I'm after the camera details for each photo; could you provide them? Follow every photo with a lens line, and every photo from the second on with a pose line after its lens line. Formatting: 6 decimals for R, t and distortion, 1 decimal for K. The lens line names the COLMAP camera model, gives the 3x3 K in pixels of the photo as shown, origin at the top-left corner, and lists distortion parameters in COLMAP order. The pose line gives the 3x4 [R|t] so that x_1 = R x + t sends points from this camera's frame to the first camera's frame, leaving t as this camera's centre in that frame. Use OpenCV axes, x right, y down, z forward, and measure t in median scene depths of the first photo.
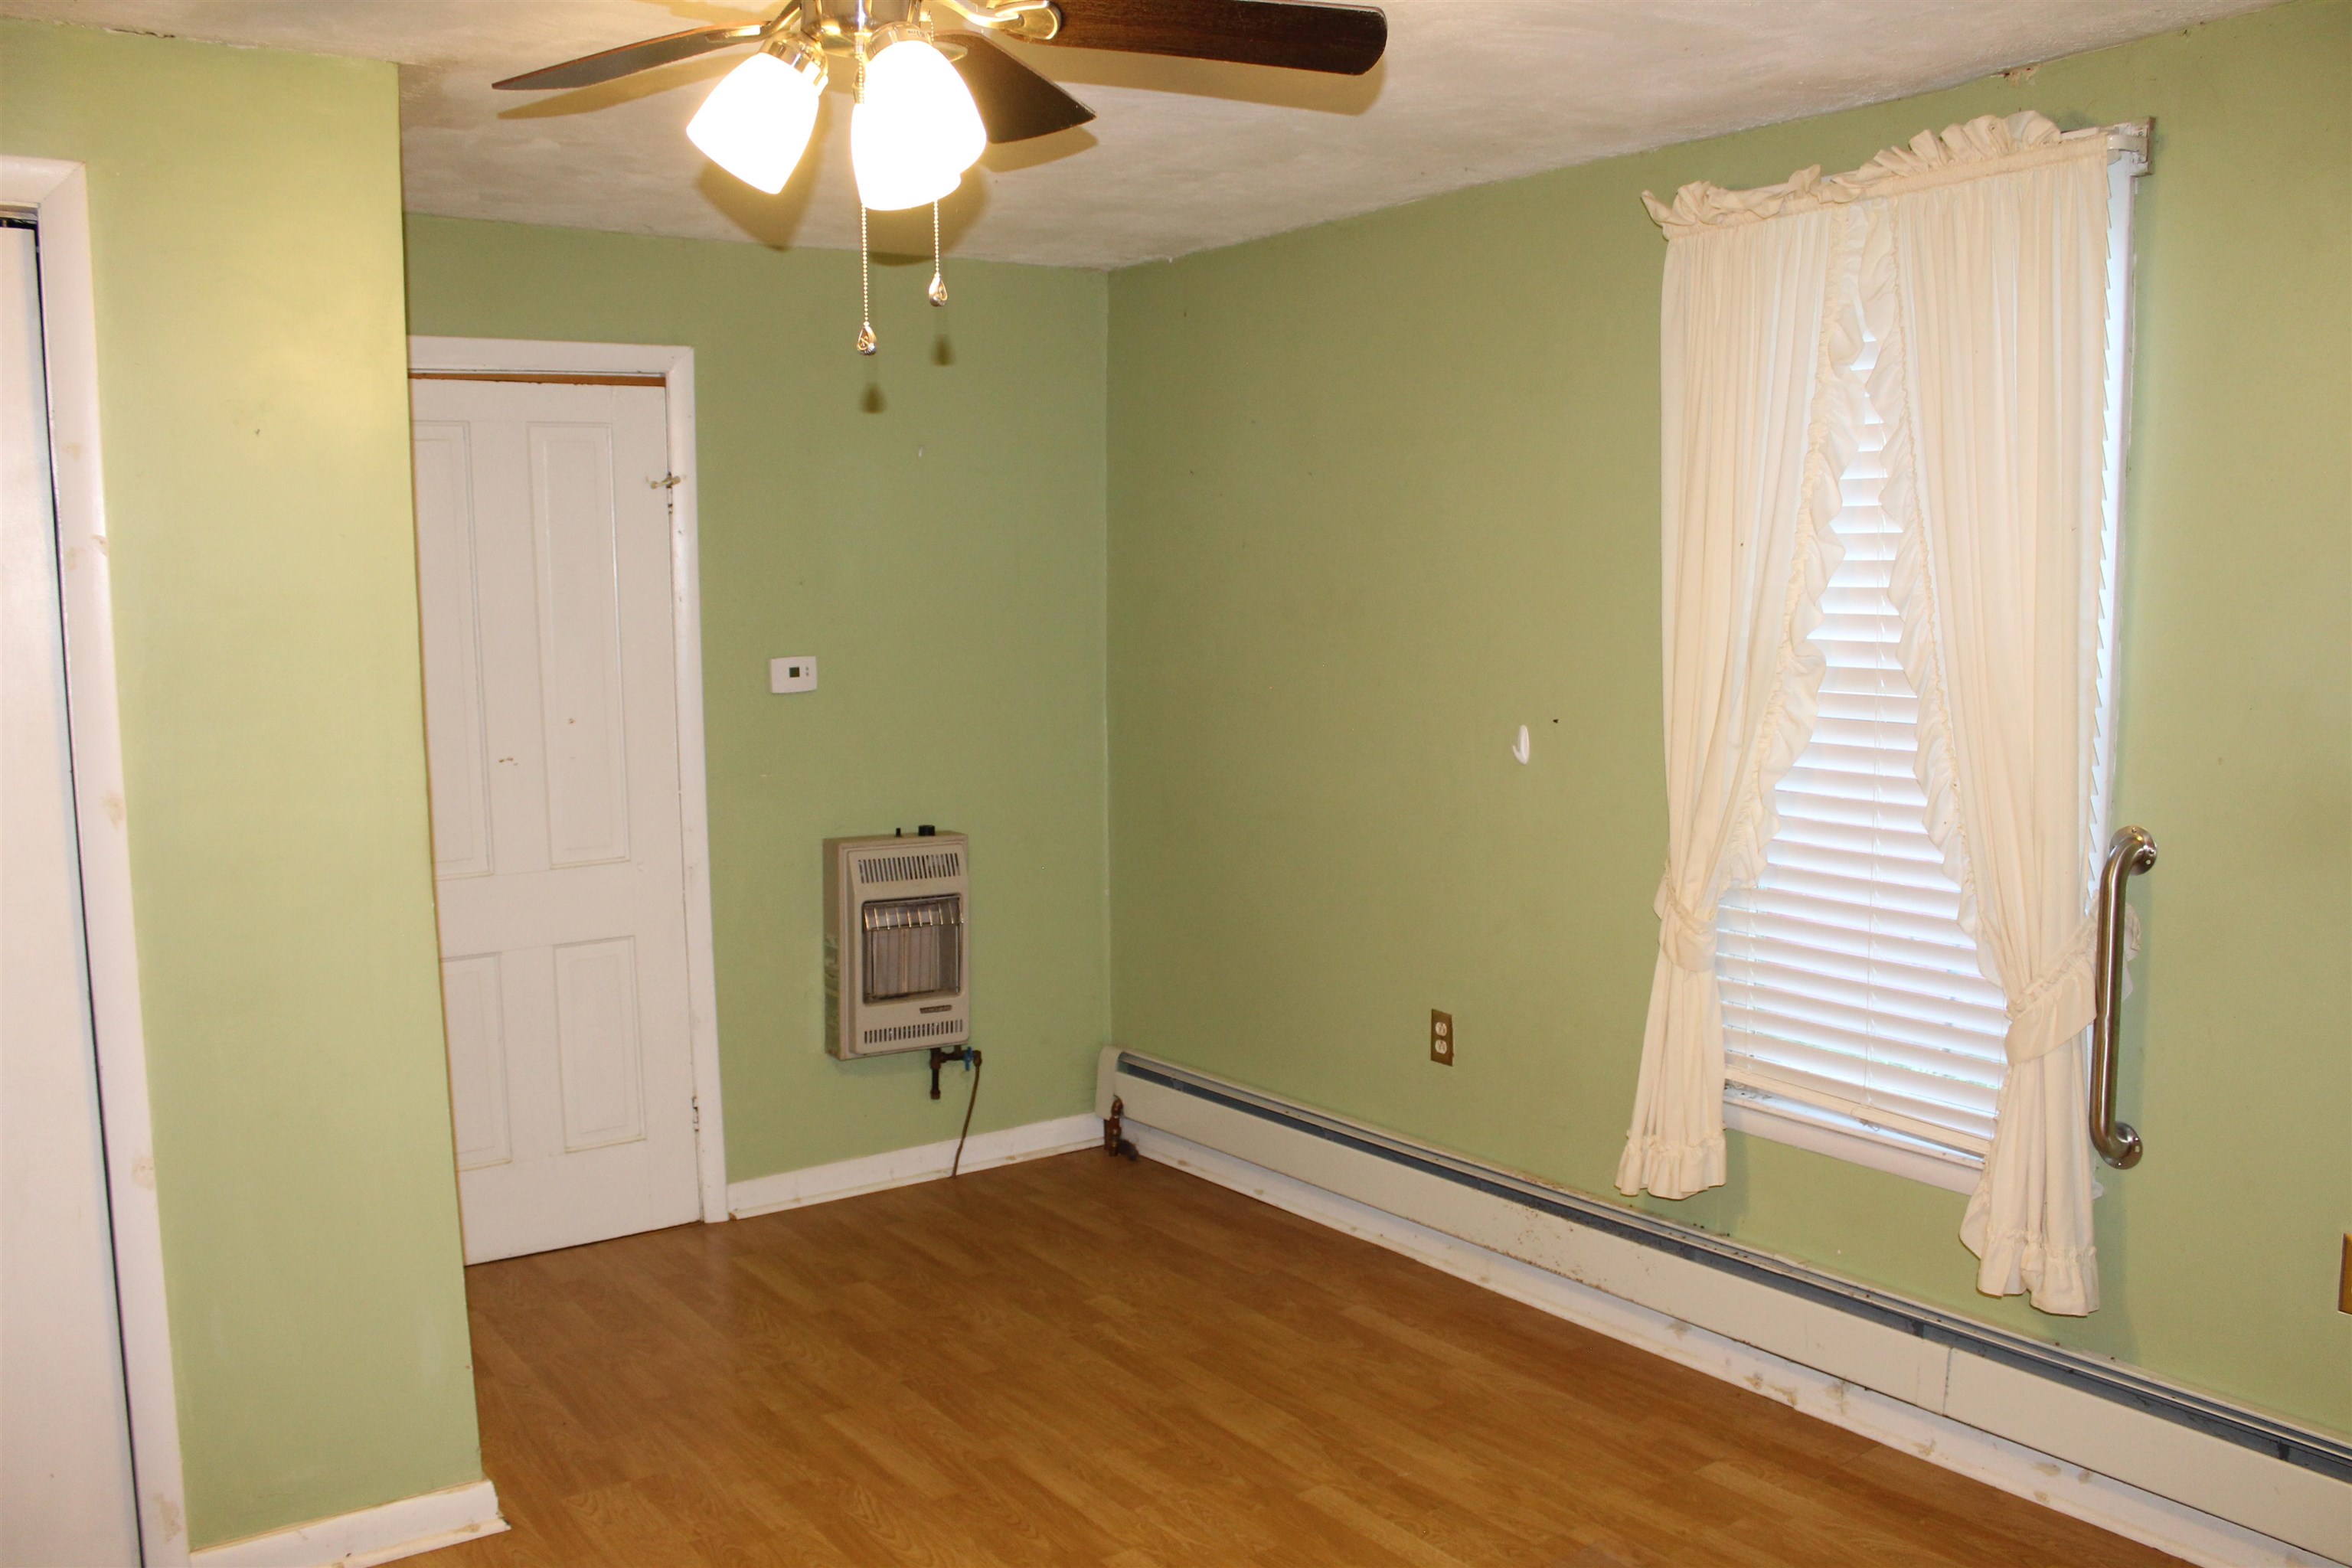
lens RADIAL K [[1933.8, 0, 1143.5], [0, 1933.8, 791.4], [0, 0, 1]] dist [-0.145444, 0.130962]
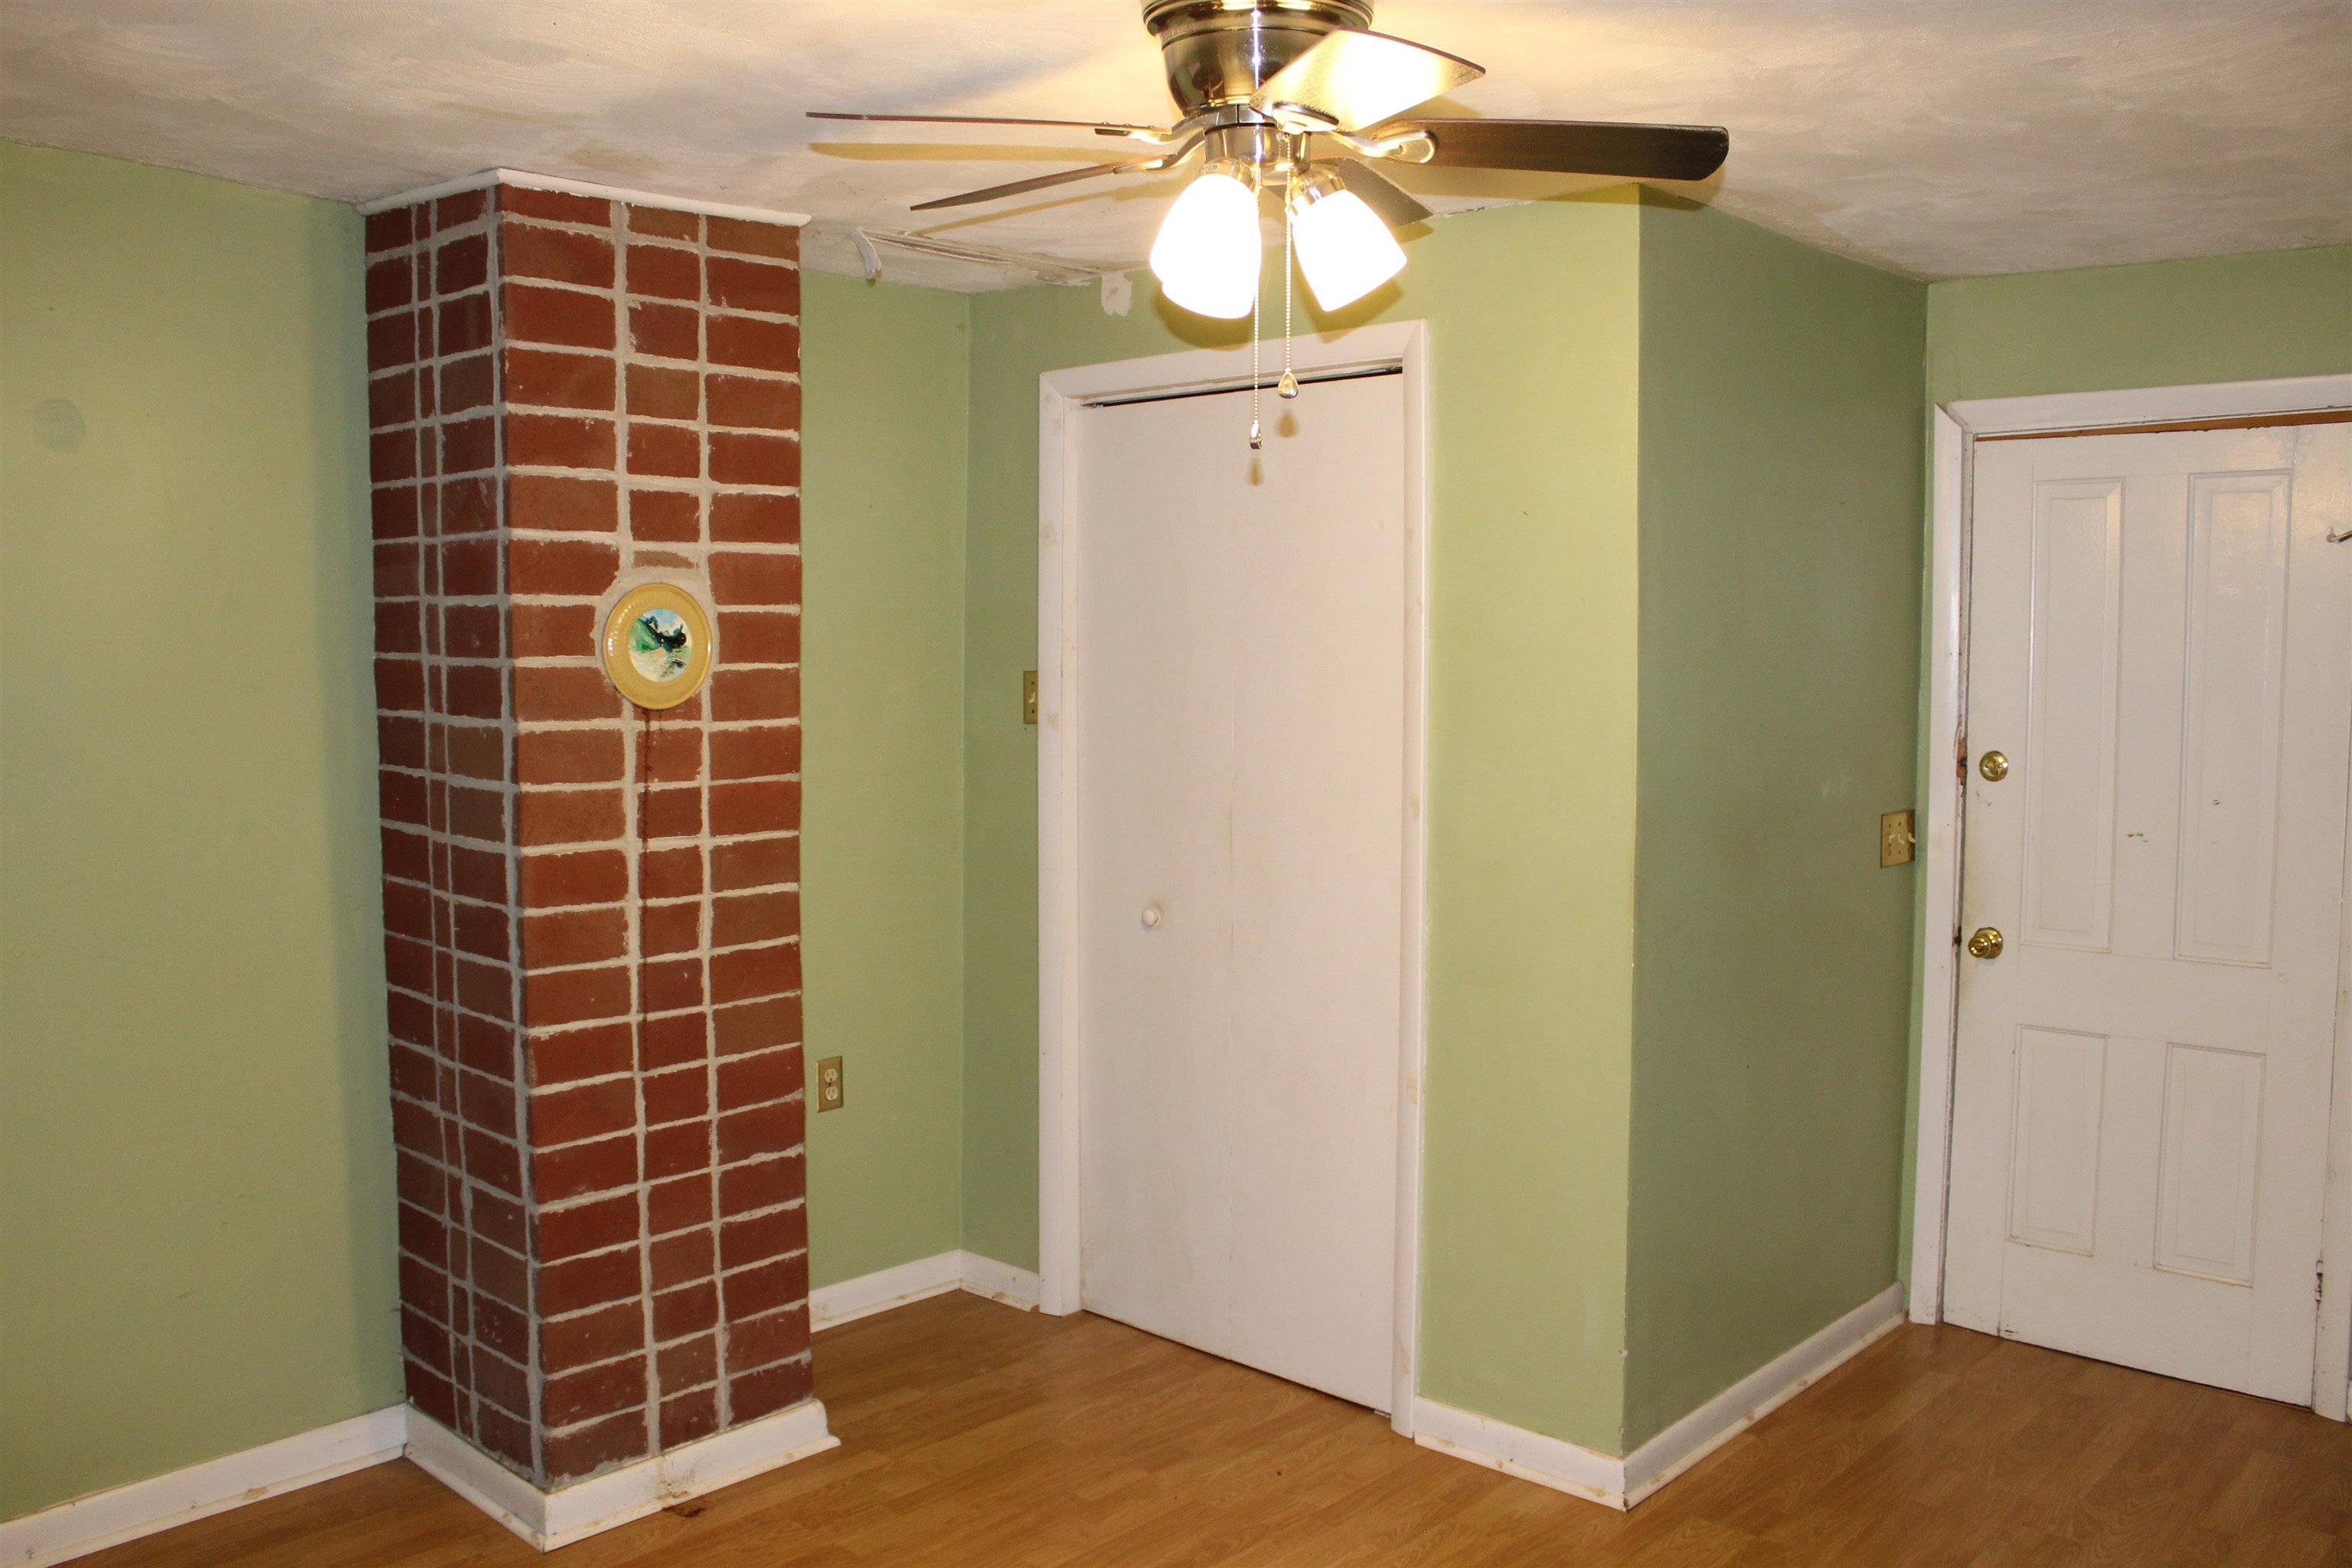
lens RADIAL K [[1933.8, 0, 1143.5], [0, 1933.8, 791.4], [0, 0, 1]] dist [-0.145444, 0.130962]
pose [[0.229635, 0.088940, -0.969205, 0.465964], [-0.103526, 0.992399, 0.066540, -0.051067], [0.967755, 0.085058, 0.237097, 0.318310]]
